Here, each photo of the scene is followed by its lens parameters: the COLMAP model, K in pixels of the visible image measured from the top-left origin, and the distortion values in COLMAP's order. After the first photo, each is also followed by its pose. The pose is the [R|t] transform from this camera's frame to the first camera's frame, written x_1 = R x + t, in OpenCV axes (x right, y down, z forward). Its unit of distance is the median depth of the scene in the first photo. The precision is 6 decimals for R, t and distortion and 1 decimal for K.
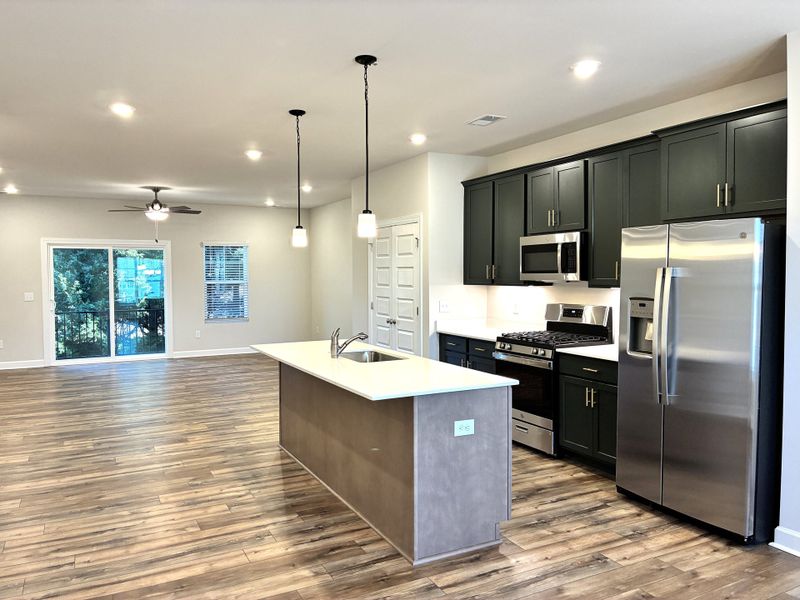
lens RADIAL K [[611.1, 0, 397.6], [0, 611.1, 297.9], [0, 0, 1]] dist [0.056068, -0.071238]
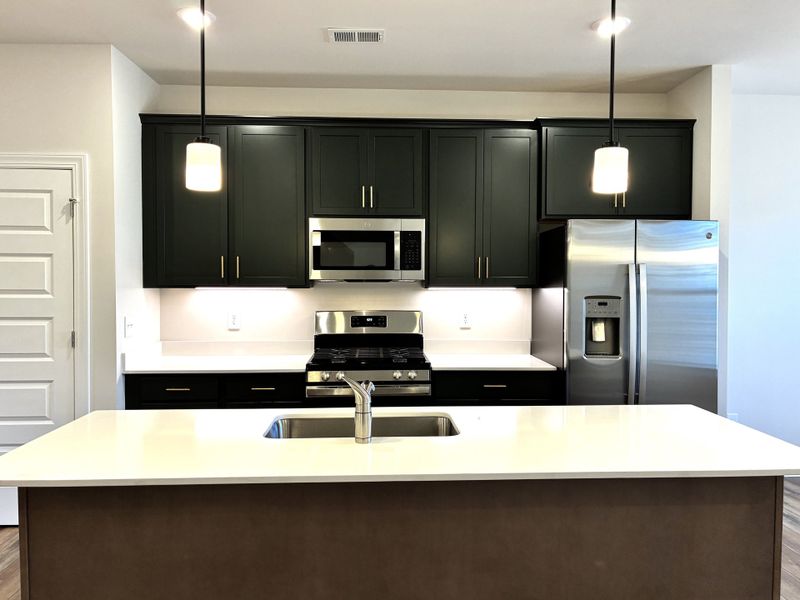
lens RADIAL K [[614.9, 0, 398.4], [0, 614.9, 296.4], [0, 0, 1]] dist [0.050291, -0.057631]
pose [[0.411735, -0.020991, 0.911062, -0.442287], [0.033661, 0.999403, 0.007814, -0.013315], [-0.910682, 0.027450, 0.412196, 0.684677]]
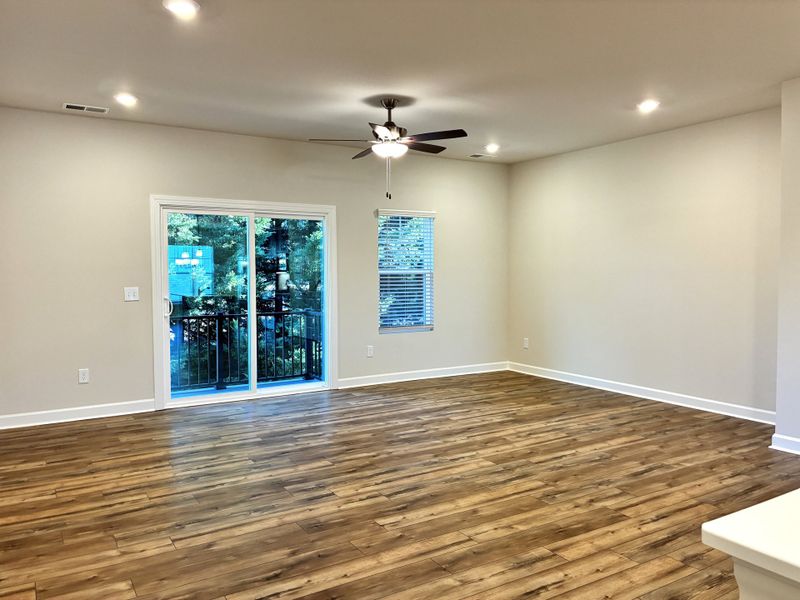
lens RADIAL K [[614.9, 0, 398.4], [0, 614.9, 296.4], [0, 0, 1]] dist [0.050291, -0.057631]
pose [[0.997094, -0.000122, 0.076186, -0.750179], [0.000038, 0.999999, 0.001109, 0.000100], [-0.076186, -0.001103, 0.997093, 0.762958]]
